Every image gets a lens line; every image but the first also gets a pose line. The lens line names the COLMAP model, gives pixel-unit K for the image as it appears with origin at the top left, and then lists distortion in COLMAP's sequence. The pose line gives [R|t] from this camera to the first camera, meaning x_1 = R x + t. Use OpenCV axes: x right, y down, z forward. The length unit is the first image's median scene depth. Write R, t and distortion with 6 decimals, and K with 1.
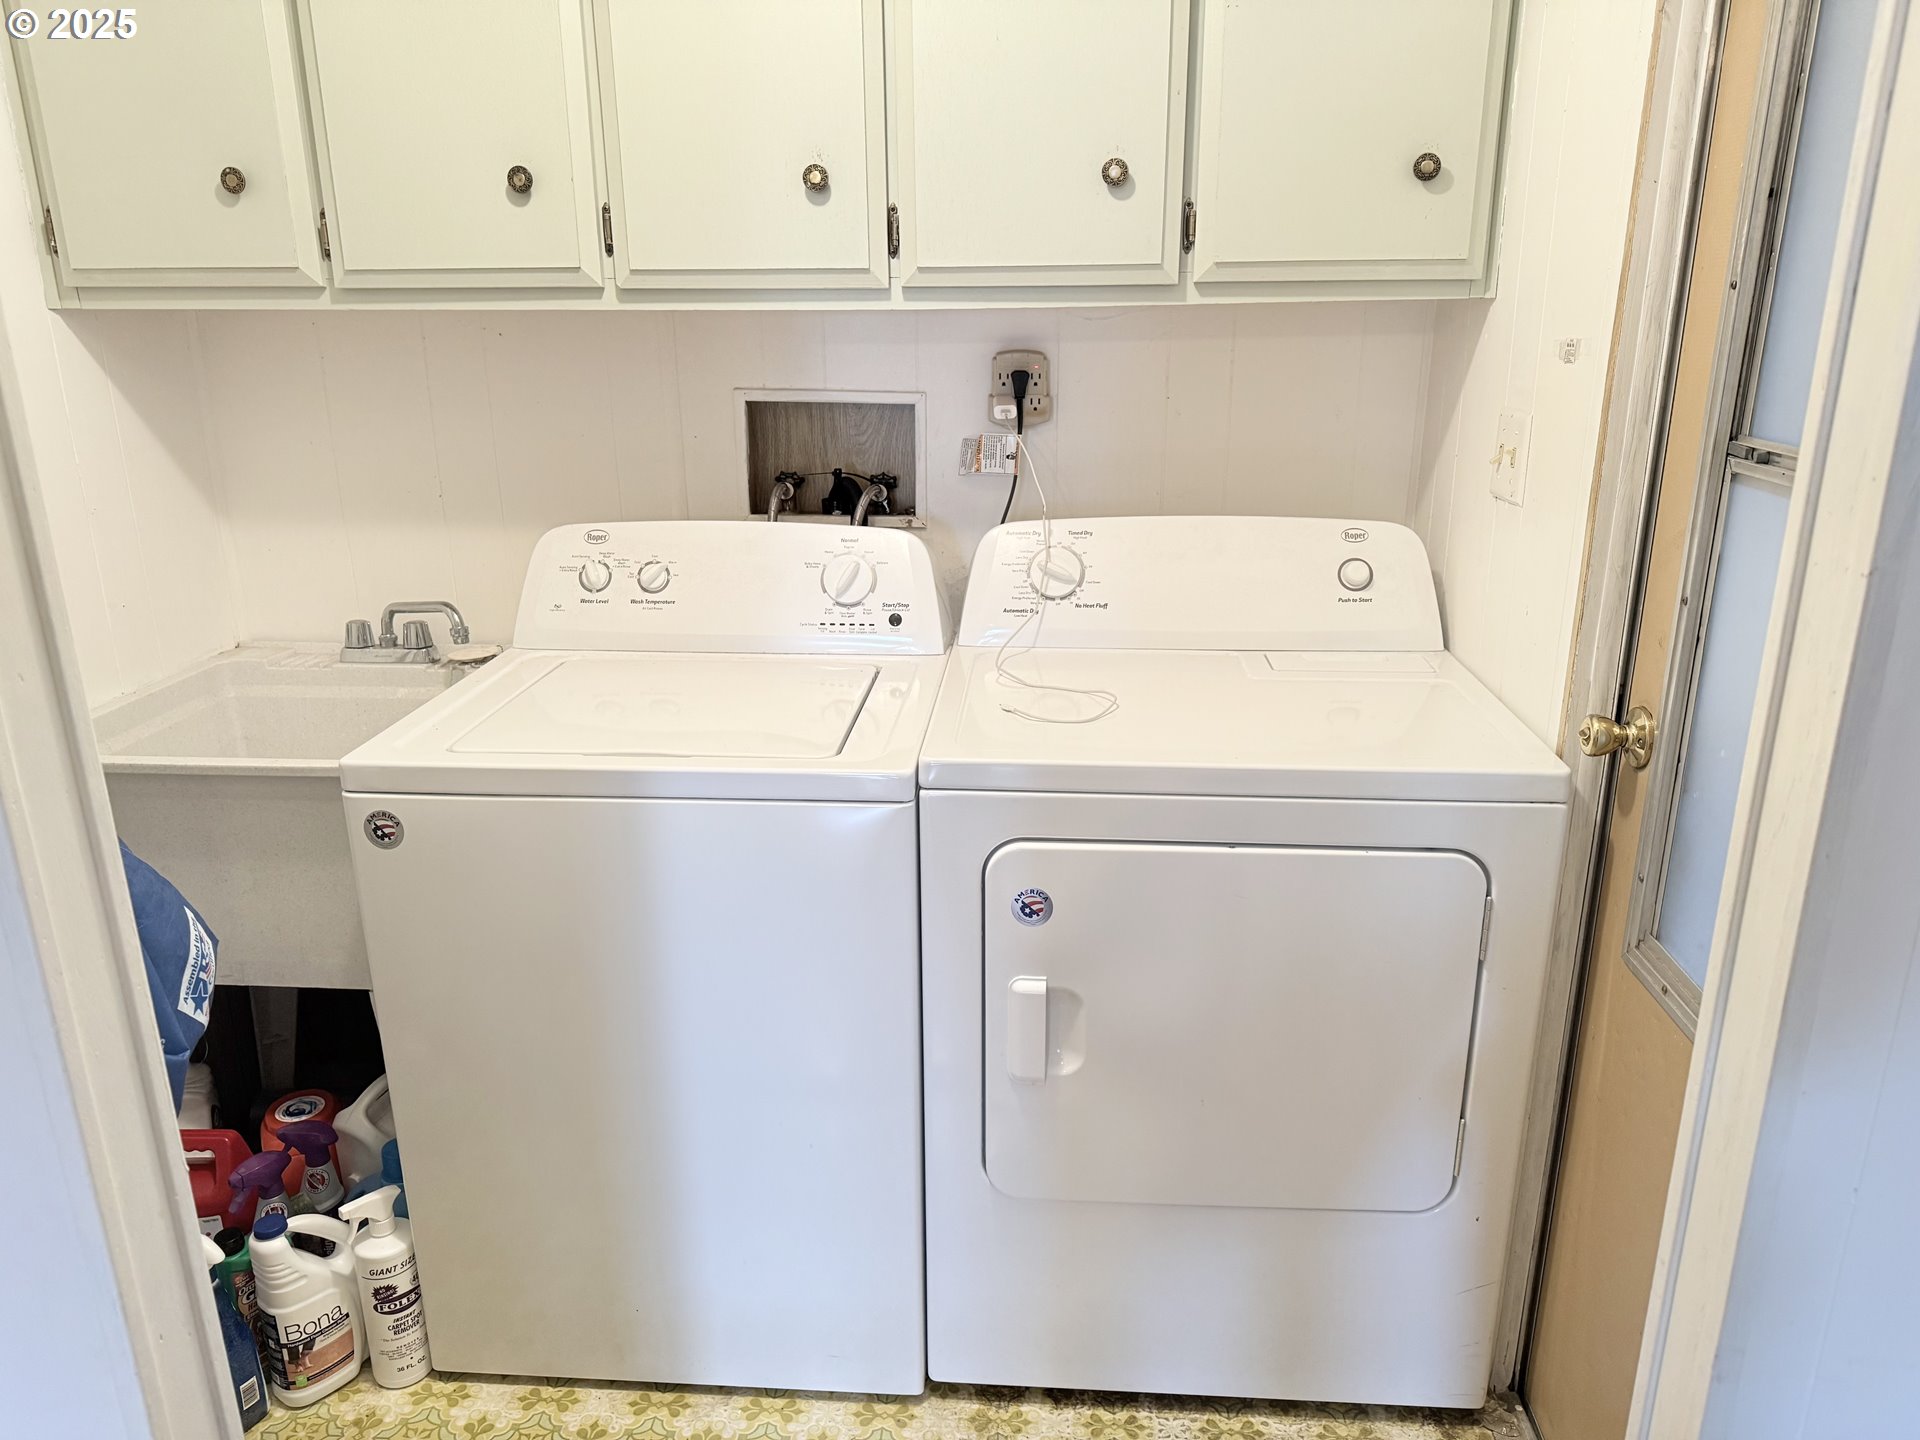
lens RADIAL K [[1367.7, 0, 960.0], [0, 1367.7, 720.0], [0, 0, 1]] dist [0.076664, -0.075404]
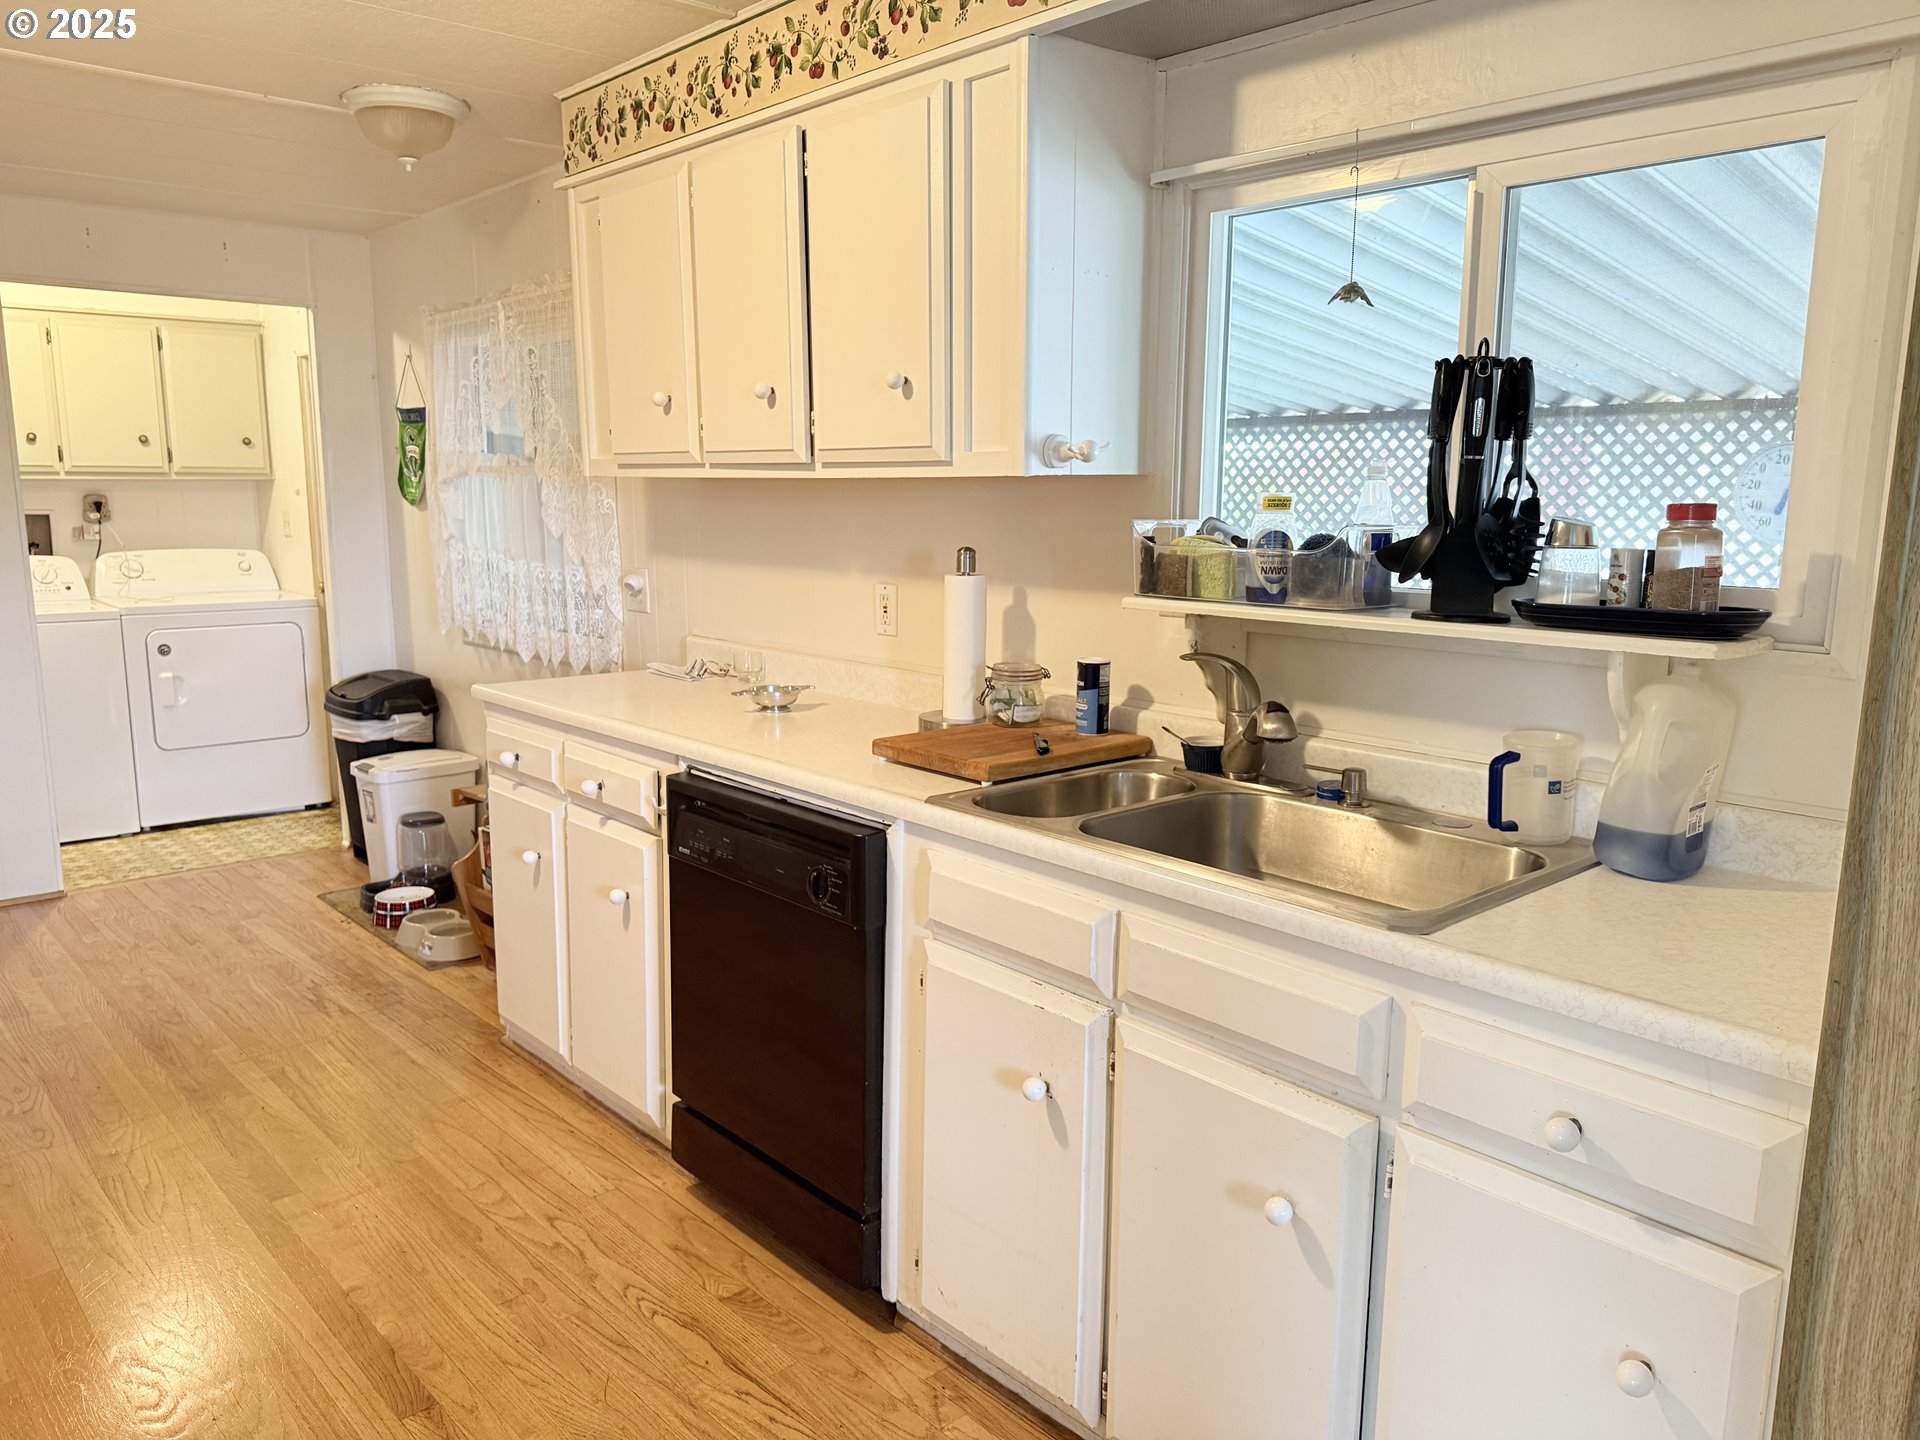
lens RADIAL K [[1367.7, 0, 960.0], [0, 1367.7, 720.0], [0, 0, 1]] dist [0.076664, -0.075404]
pose [[0.699066, -0.107891, 0.706870, -0.872075], [0.204309, 0.977478, -0.052860, 0.760855], [-0.685247, 0.181373, 0.705365, -2.338703]]
